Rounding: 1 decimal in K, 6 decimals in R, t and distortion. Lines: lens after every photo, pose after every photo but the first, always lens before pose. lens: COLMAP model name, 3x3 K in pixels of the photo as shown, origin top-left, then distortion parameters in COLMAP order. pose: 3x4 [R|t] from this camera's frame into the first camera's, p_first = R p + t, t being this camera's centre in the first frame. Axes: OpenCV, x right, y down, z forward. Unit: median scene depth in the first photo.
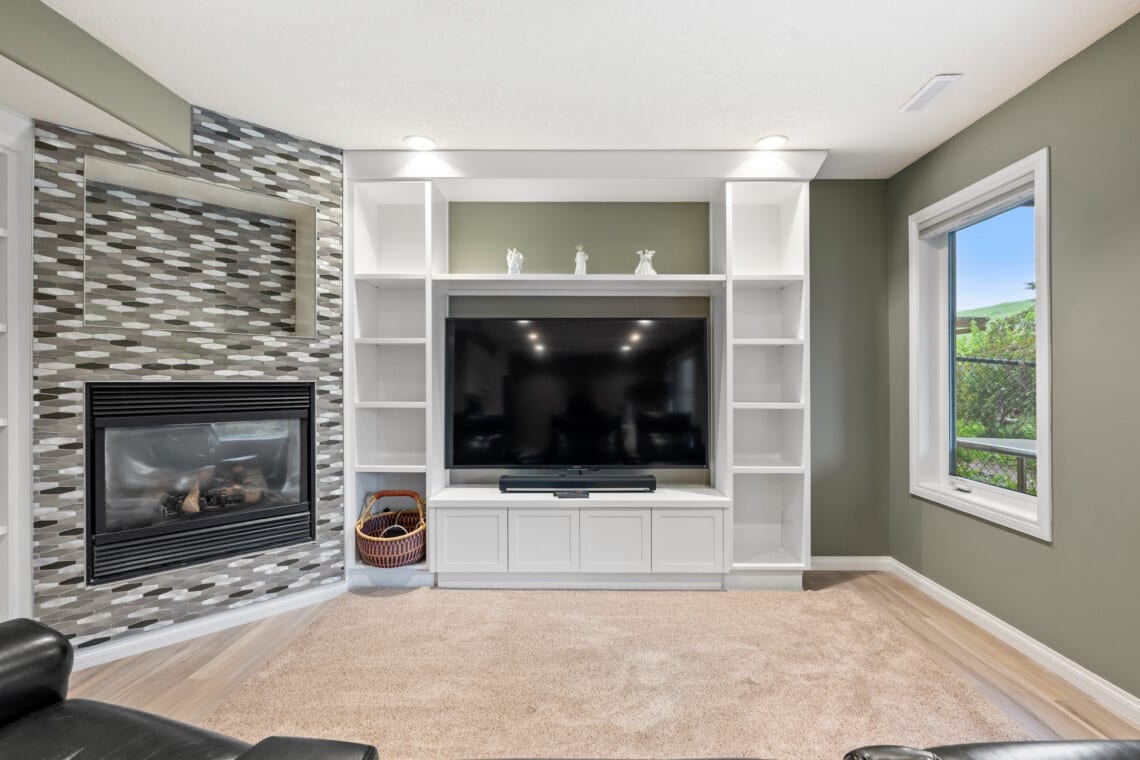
lens RADIAL K [[519.1, 0, 591.0], [0, 519.1, 378.9], [0, 0, 1]] dist [0.002321, 0.000494]
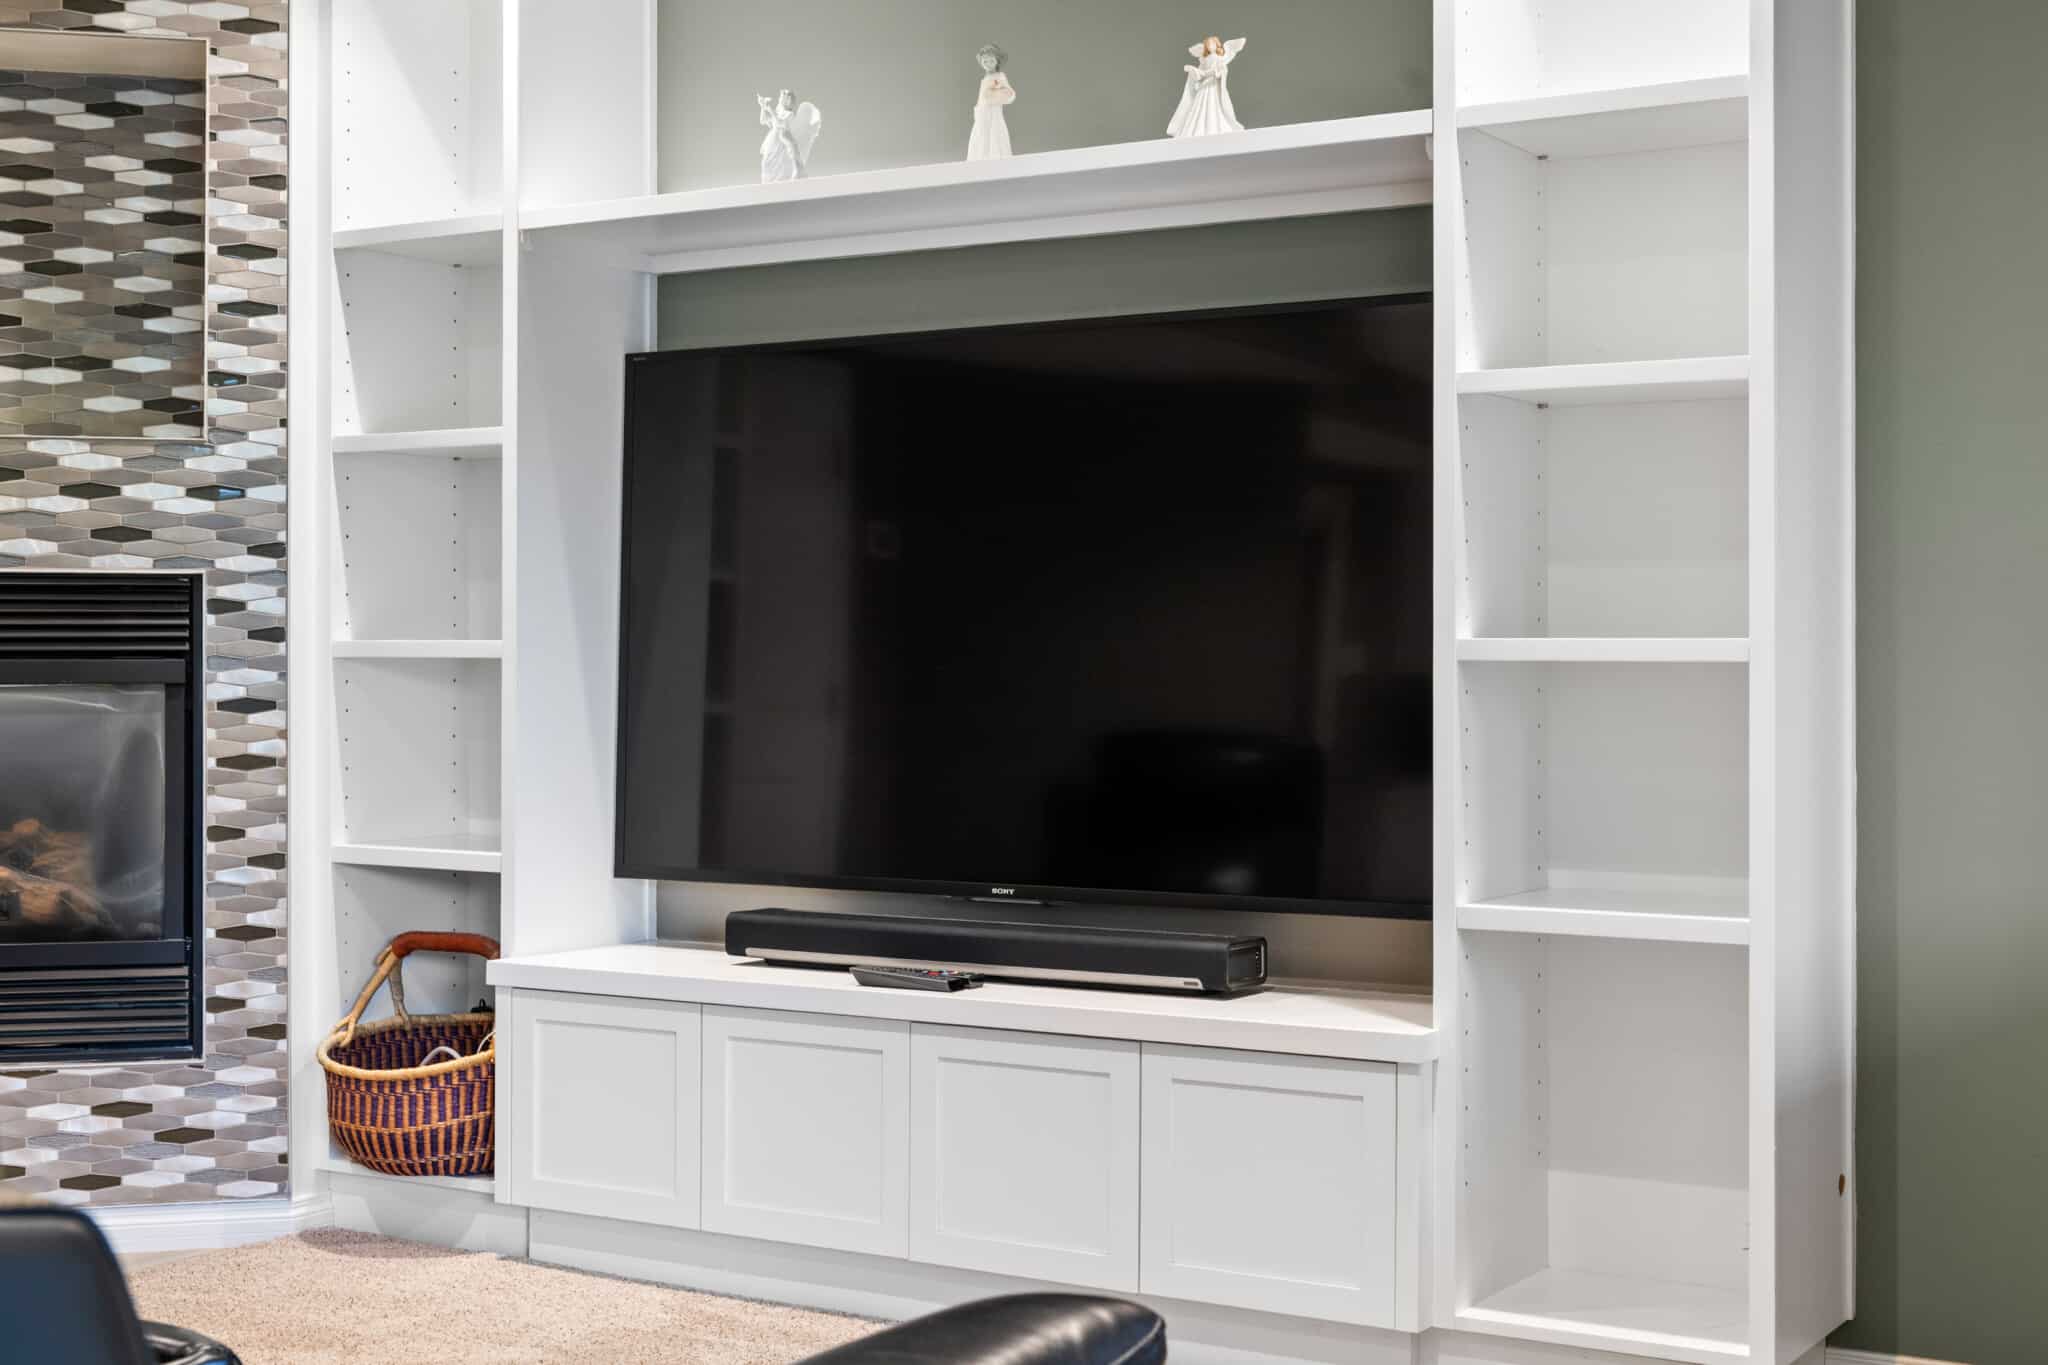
lens RADIAL K [[2682.2, 0, 1027.8], [0, 2682.2, 626.6], [0, 0, 1]] dist [0.003614, 0.035918]
pose [[0.855018, -0.005914, -0.518565, 0.775453], [0.001902, 0.999964, -0.008269, 0.052856], [0.518595, 0.006084, 0.854999, -0.175015]]
